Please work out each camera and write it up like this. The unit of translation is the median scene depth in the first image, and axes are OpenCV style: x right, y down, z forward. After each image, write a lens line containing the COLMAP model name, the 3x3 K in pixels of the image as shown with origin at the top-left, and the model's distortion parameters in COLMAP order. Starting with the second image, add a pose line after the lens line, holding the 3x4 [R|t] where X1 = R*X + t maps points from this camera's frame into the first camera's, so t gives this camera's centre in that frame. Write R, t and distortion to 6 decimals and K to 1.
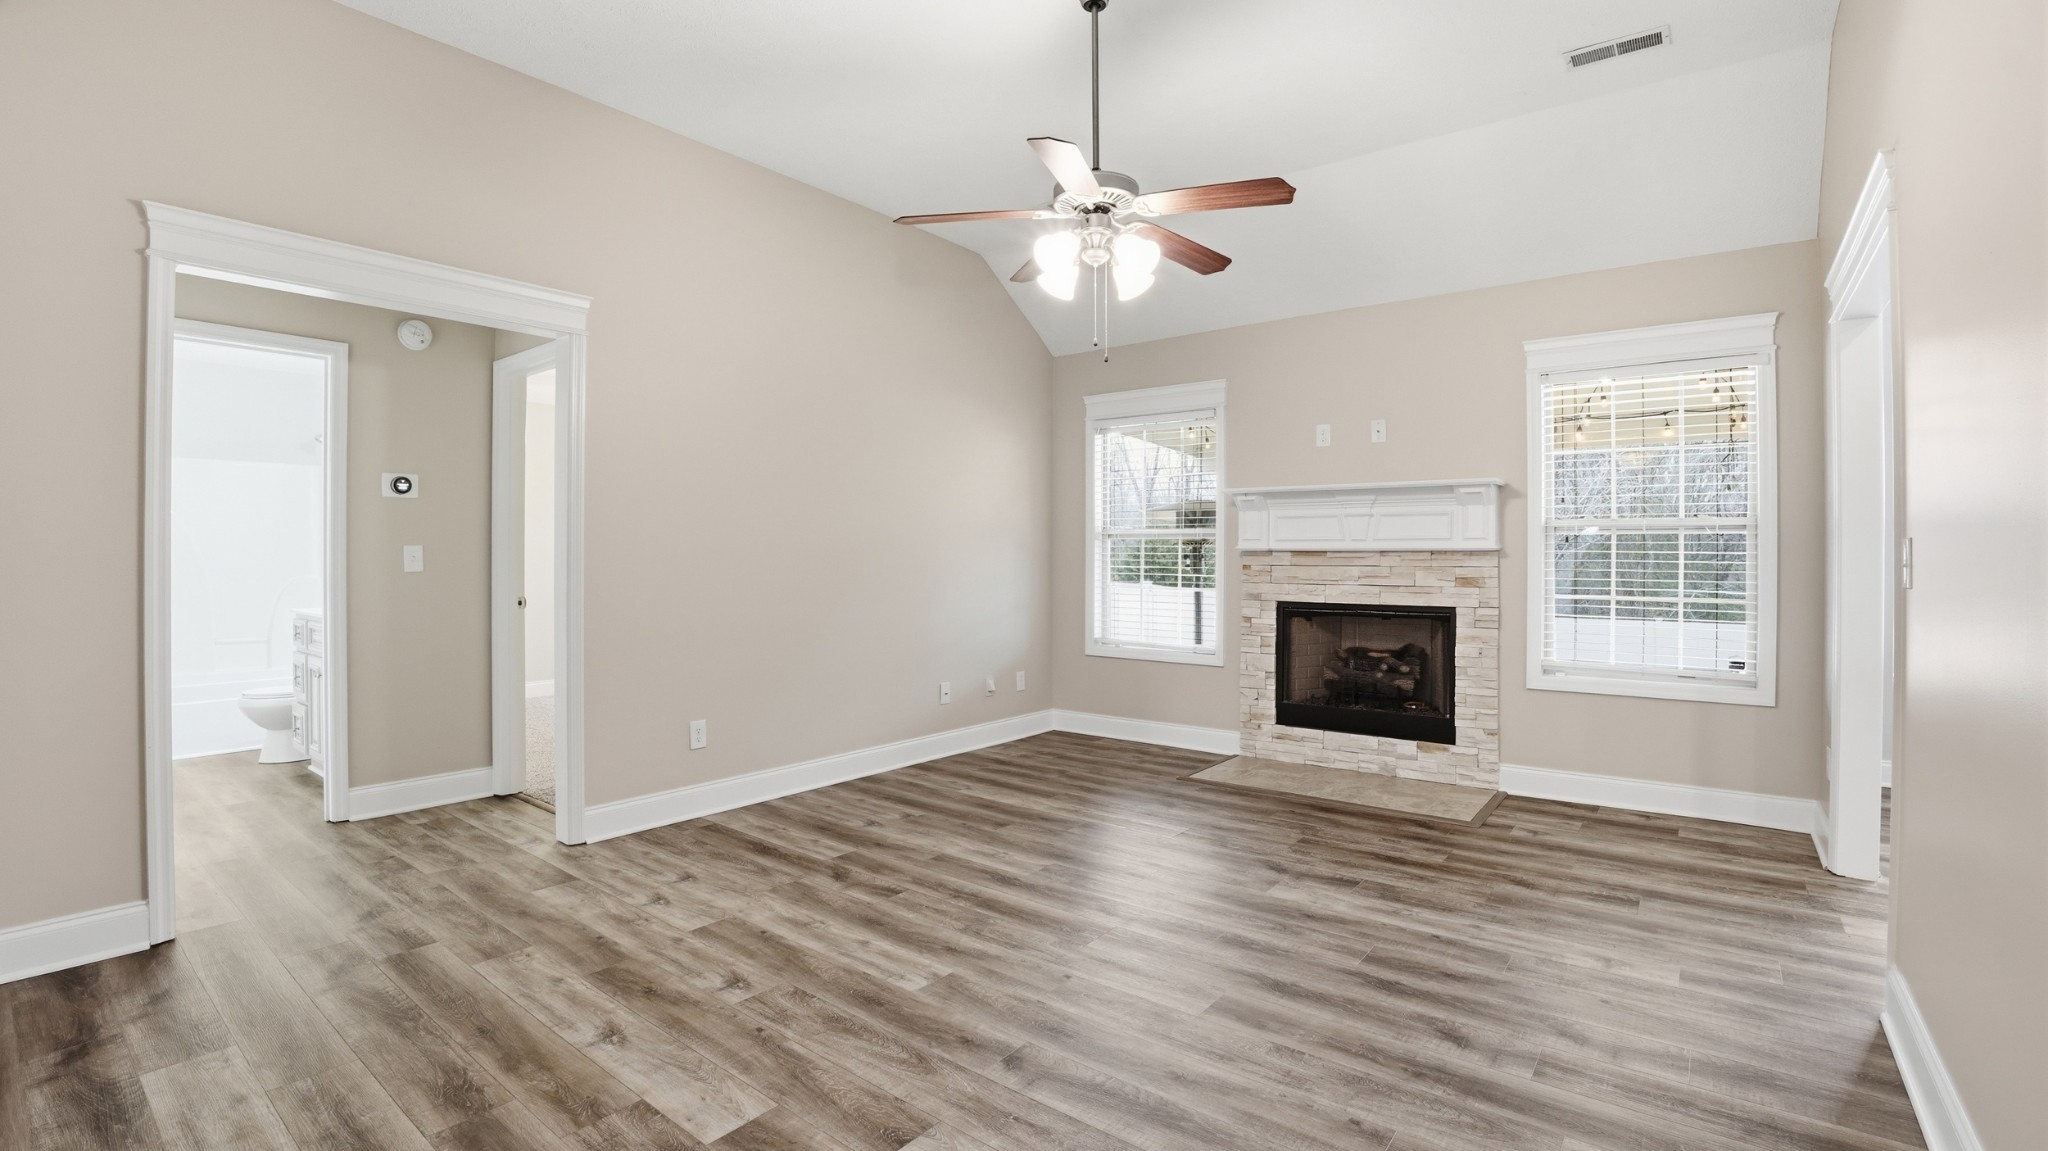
lens RADIAL K [[904.0, 0, 1029.4], [0, 904.0, 562.2], [0, 0, 1]] dist [-0.067737, 0.014280]
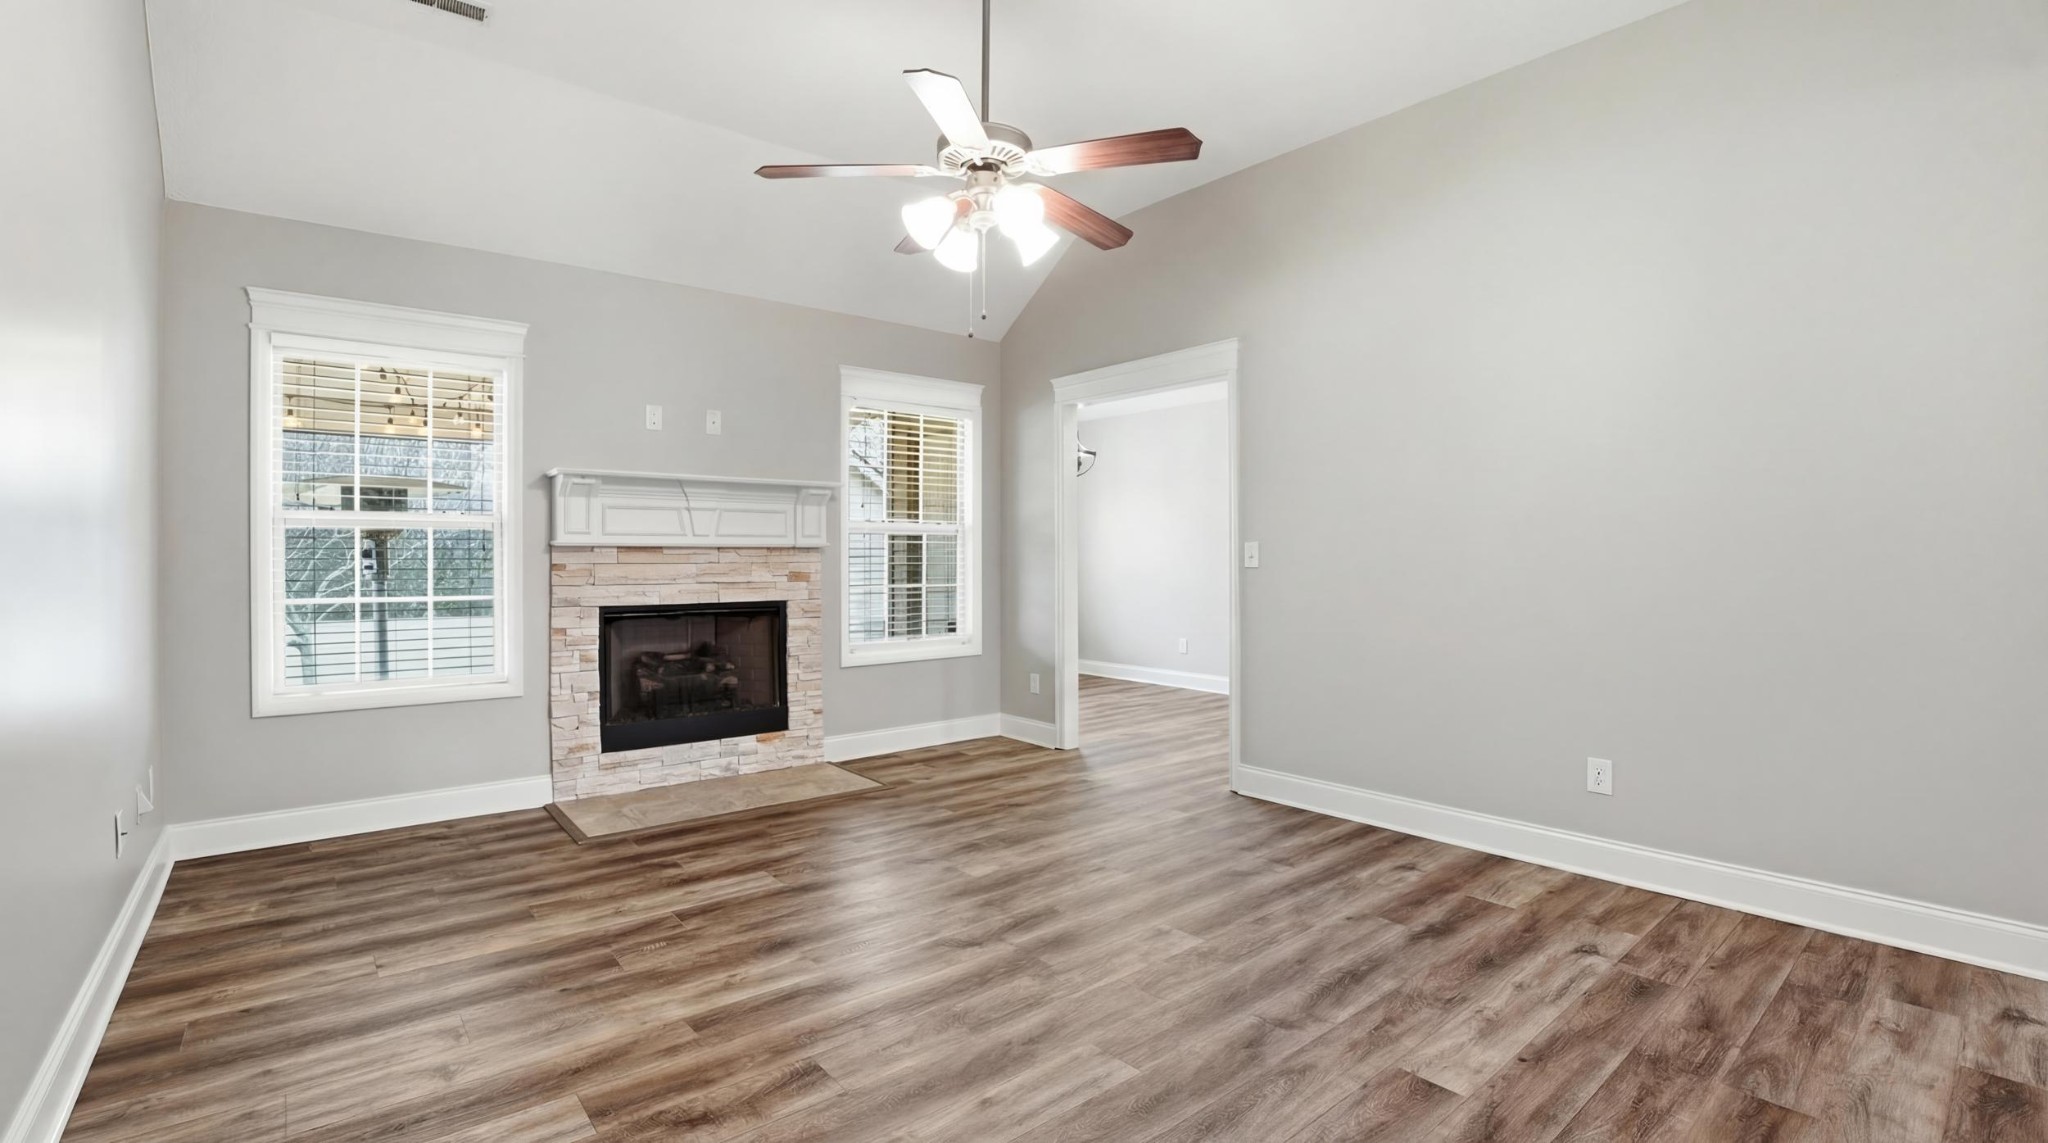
lens RADIAL K [[902.8, 0, 1036.3], [0, 902.8, 565.9], [0, 0, 1]] dist [-0.051660, 0.001019]
pose [[0.207642, -0.014798, 0.978093, -0.610448], [0.005977, 0.999886, 0.013859, -0.004845], [-0.978187, 0.002968, 0.207706, 0.581824]]
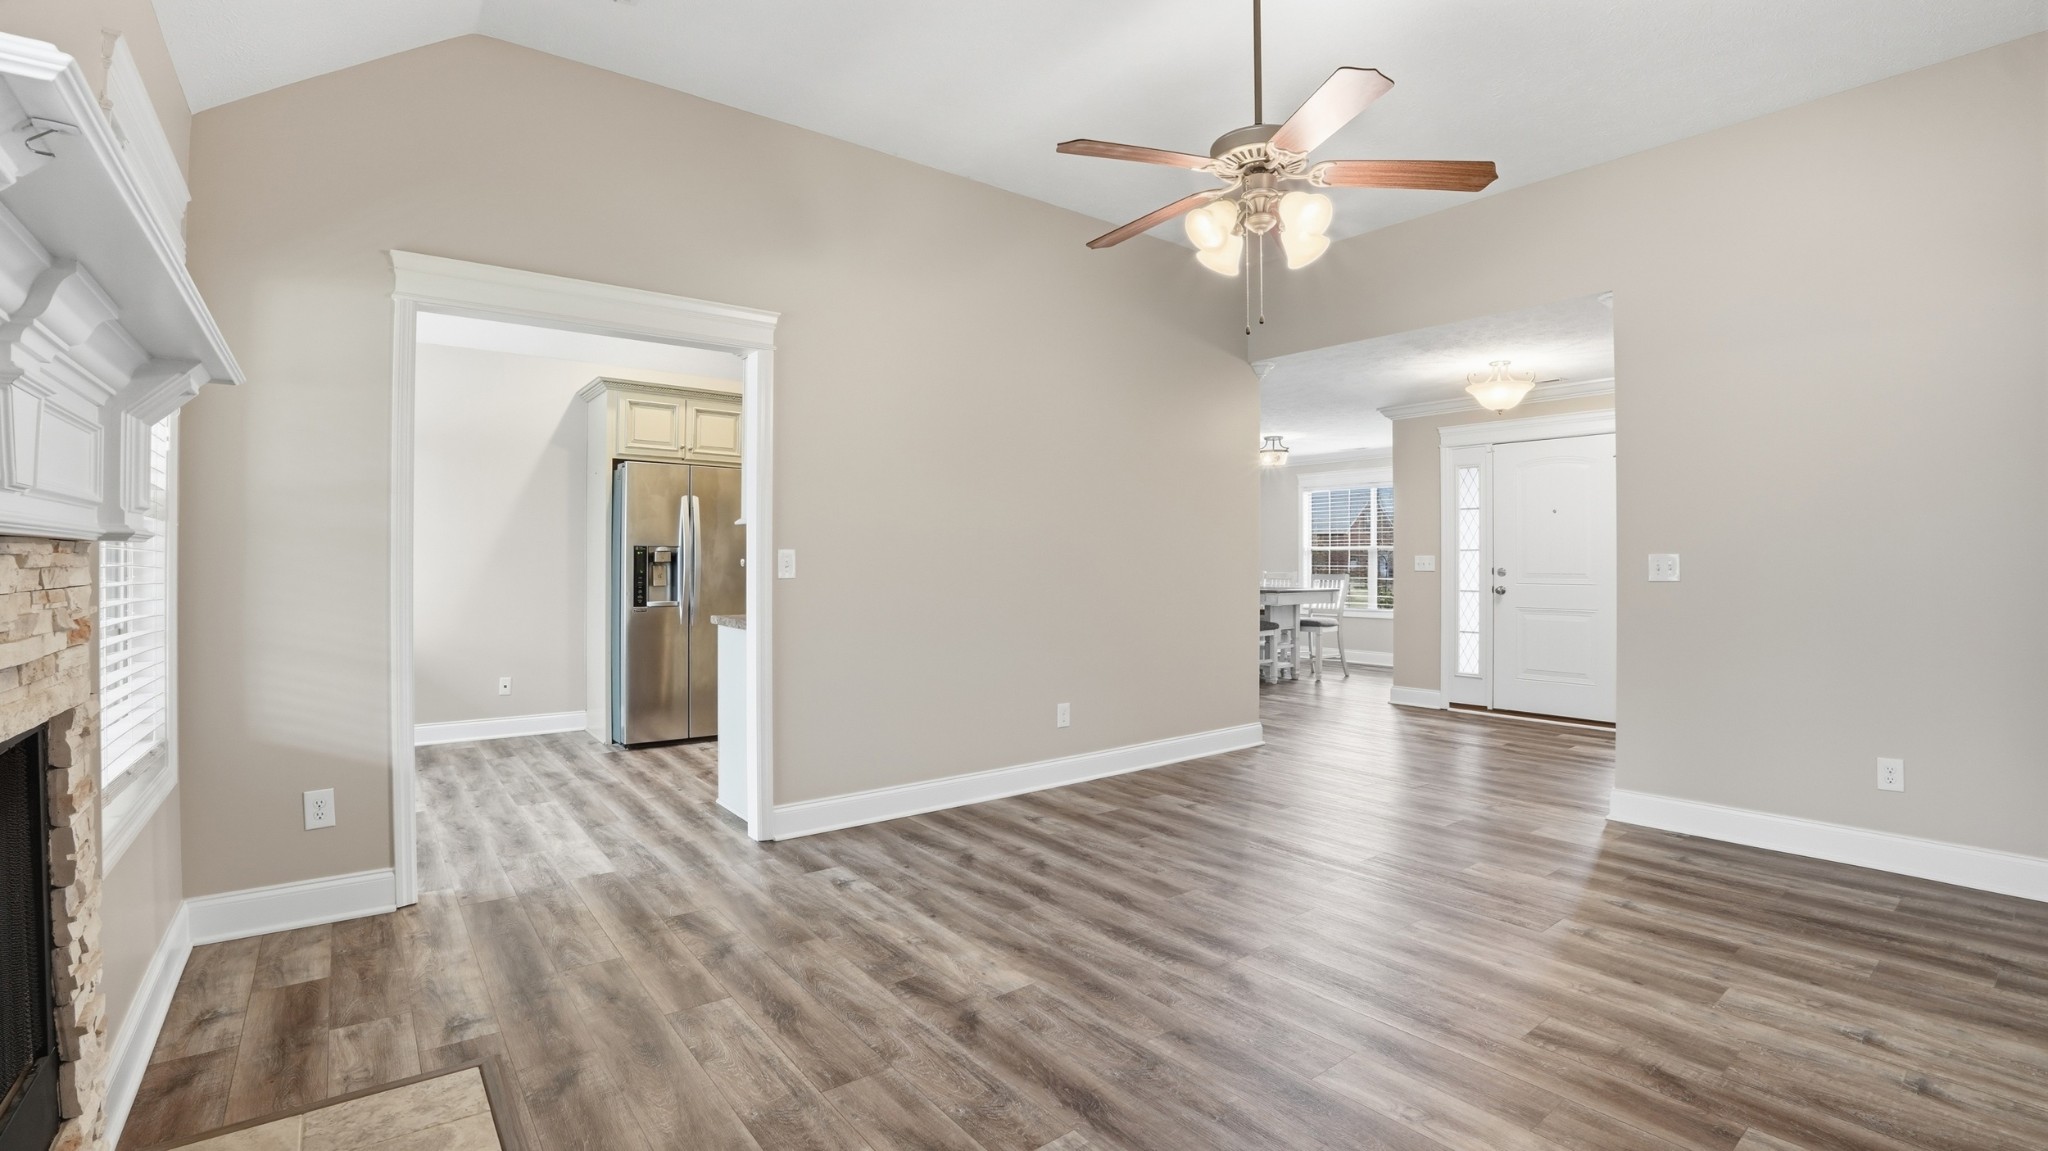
lens RADIAL K [[904.0, 0, 1029.4], [0, 904.0, 562.2], [0, 0, 1]] dist [-0.067737, 0.014280]
pose [[-0.970510, -0.003309, 0.241040, 0.063261], [-0.002253, 0.999987, 0.004653, -0.007504], [-0.241052, 0.003973, -0.970504, 1.457105]]
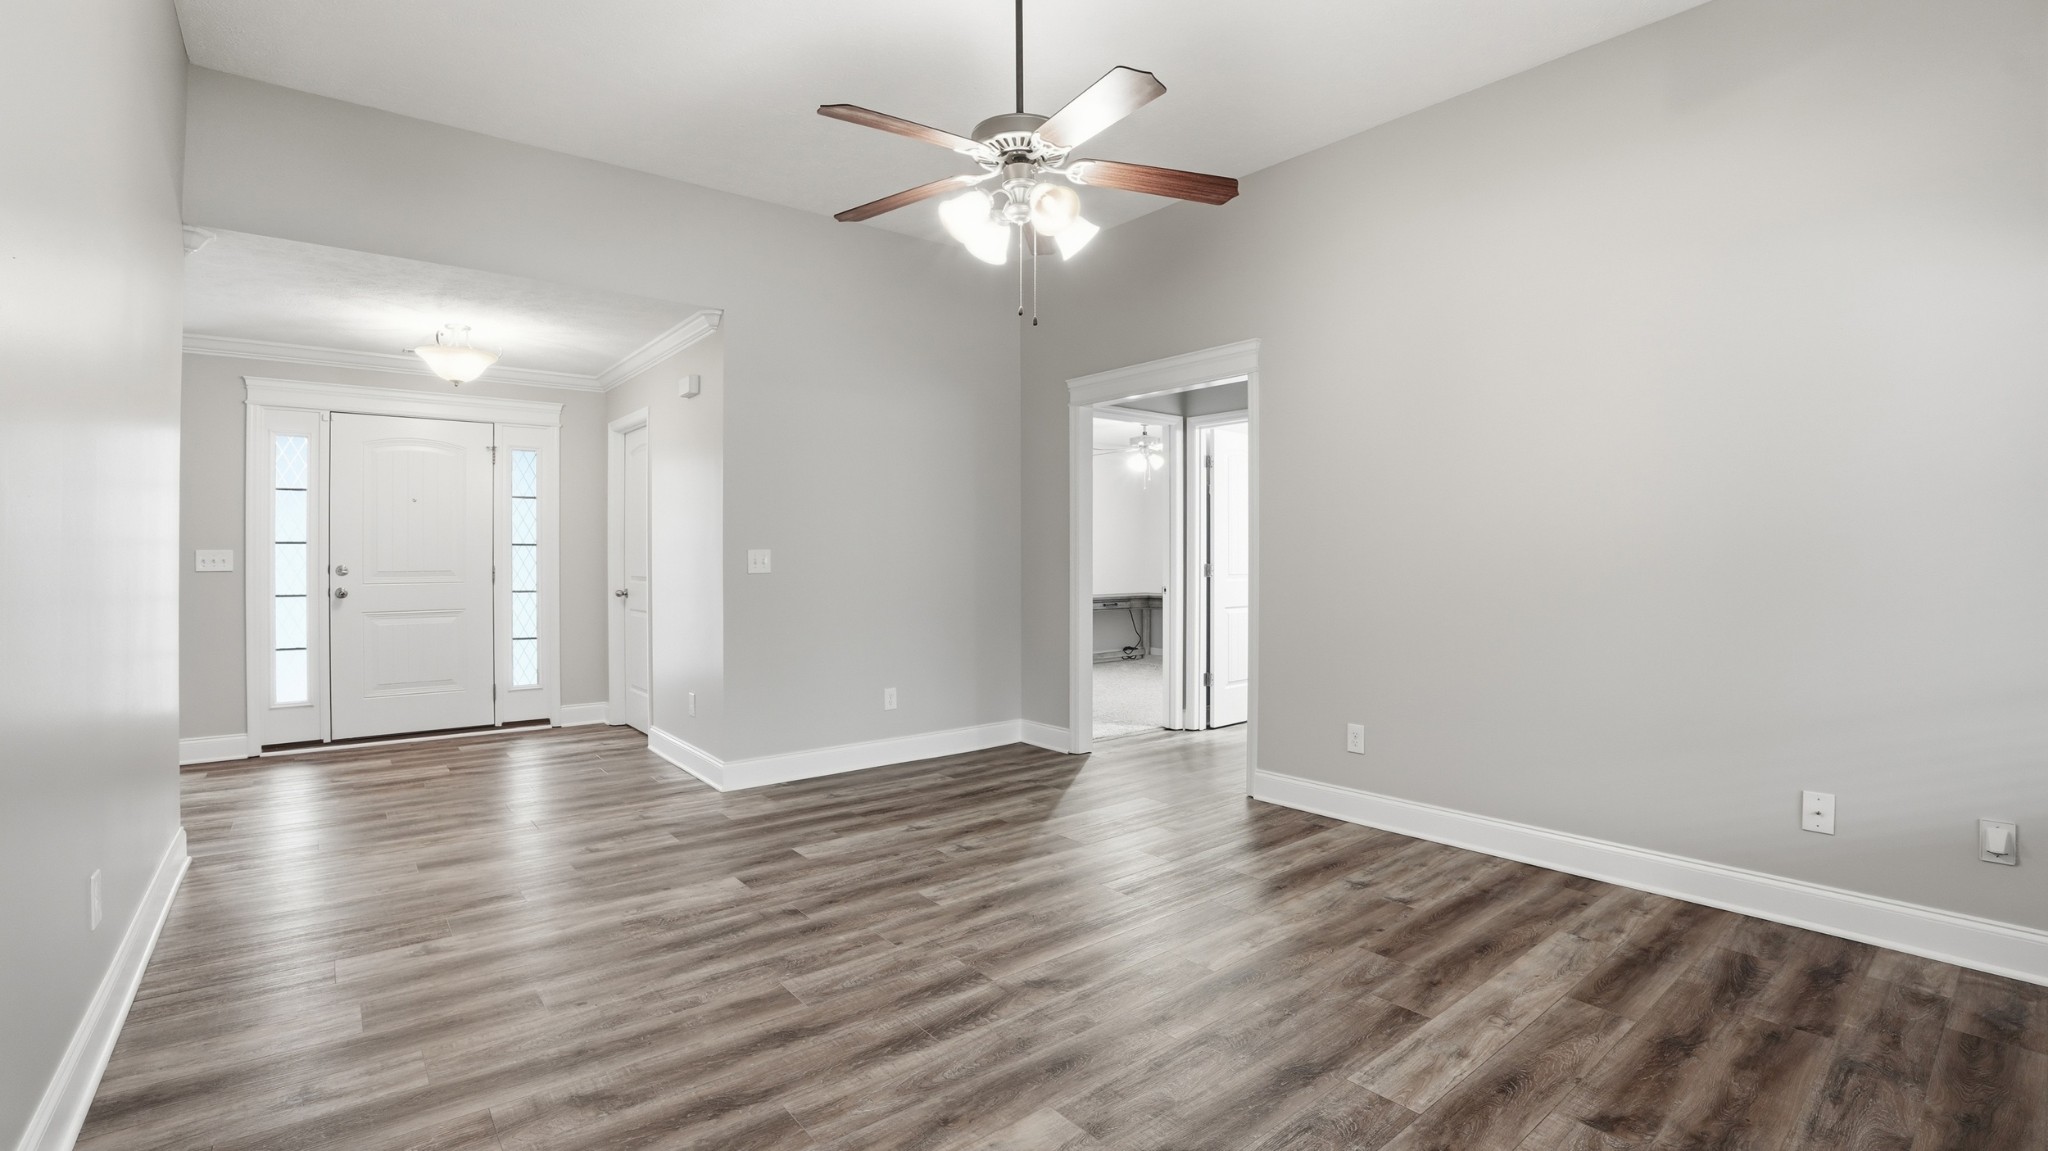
lens RADIAL K [[904.0, 0, 1029.4], [0, 904.0, 562.2], [0, 0, 1]] dist [-0.067737, 0.014280]
pose [[-0.223660, 0.004279, -0.974658, 0.702694], [-0.002343, 0.999985, 0.004928, -0.005012], [0.974664, 0.003386, -0.223646, 0.919169]]
